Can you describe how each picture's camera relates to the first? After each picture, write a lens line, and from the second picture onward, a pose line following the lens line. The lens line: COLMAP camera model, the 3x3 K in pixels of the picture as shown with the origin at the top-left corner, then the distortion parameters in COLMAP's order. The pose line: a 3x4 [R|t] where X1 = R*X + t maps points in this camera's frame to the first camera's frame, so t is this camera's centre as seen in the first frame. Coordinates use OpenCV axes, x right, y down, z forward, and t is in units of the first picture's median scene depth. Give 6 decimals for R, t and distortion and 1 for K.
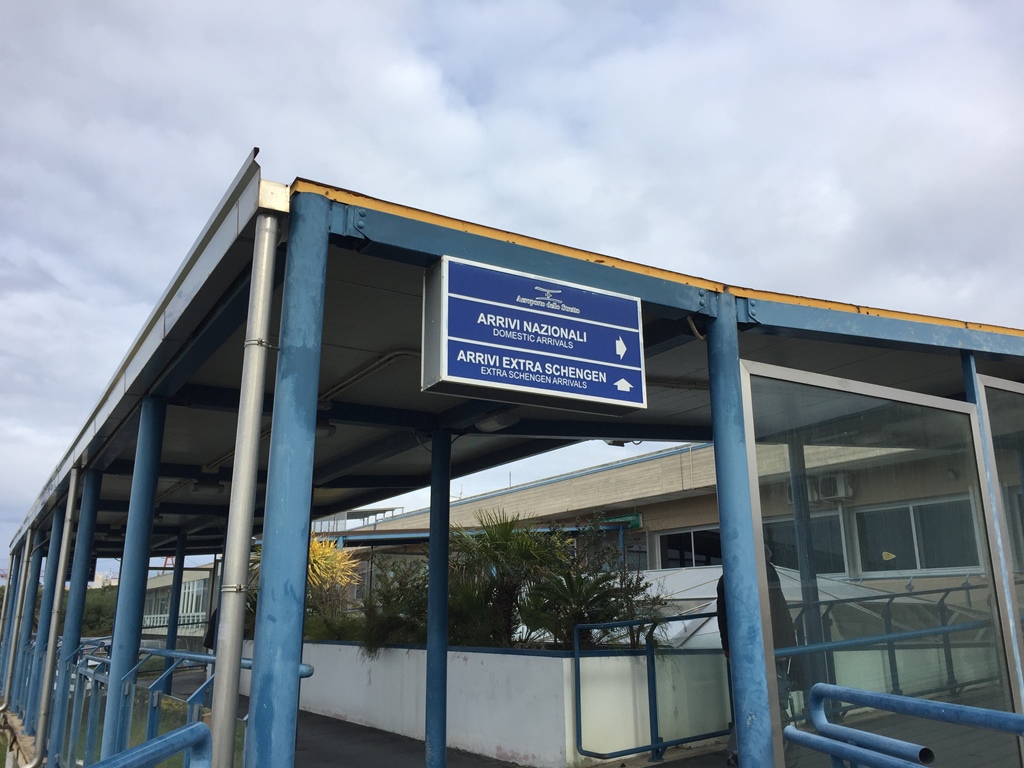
lens RADIAL K [[839.8, 0, 512.0], [0, 839.8, 384.0], [0, 0, 1]] dist [0.034834, -0.009211]
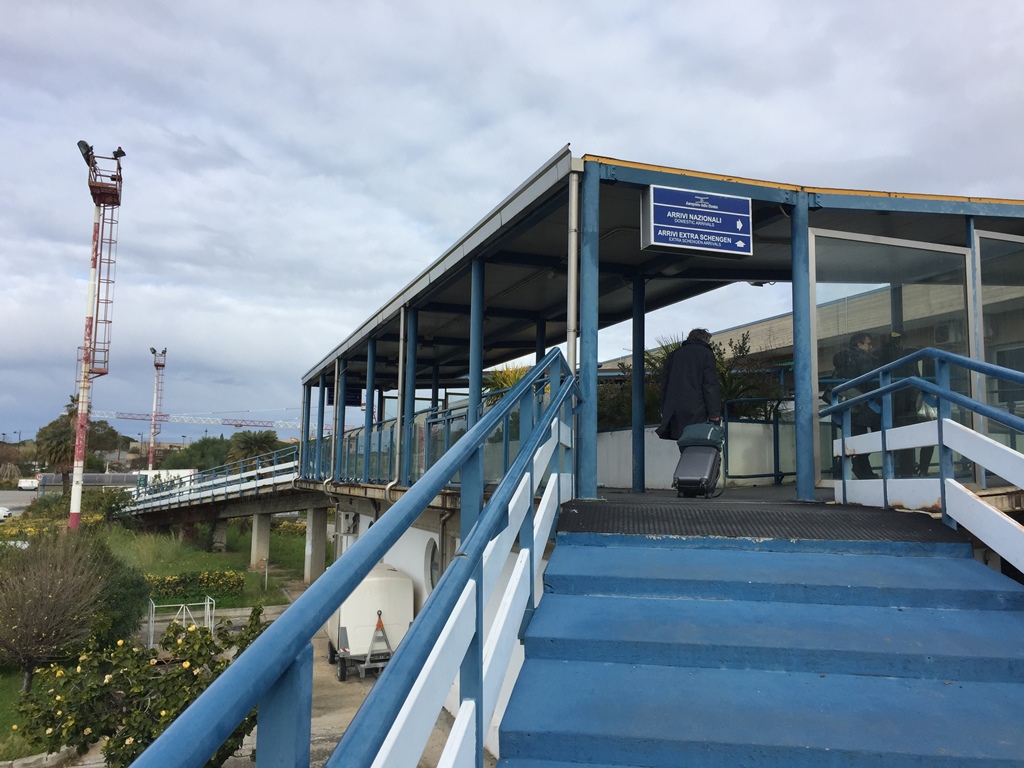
lens RADIAL K [[847.9, 0, 529.1], [0, 847.9, 370.4], [0, 0, 1]] dist [0.048276, -0.051146]
pose [[0.984054, -0.002206, -0.177859, -0.003046], [0.027847, 0.989504, 0.141795, -0.001983], [0.175679, -0.144486, 0.973787, -1.106949]]
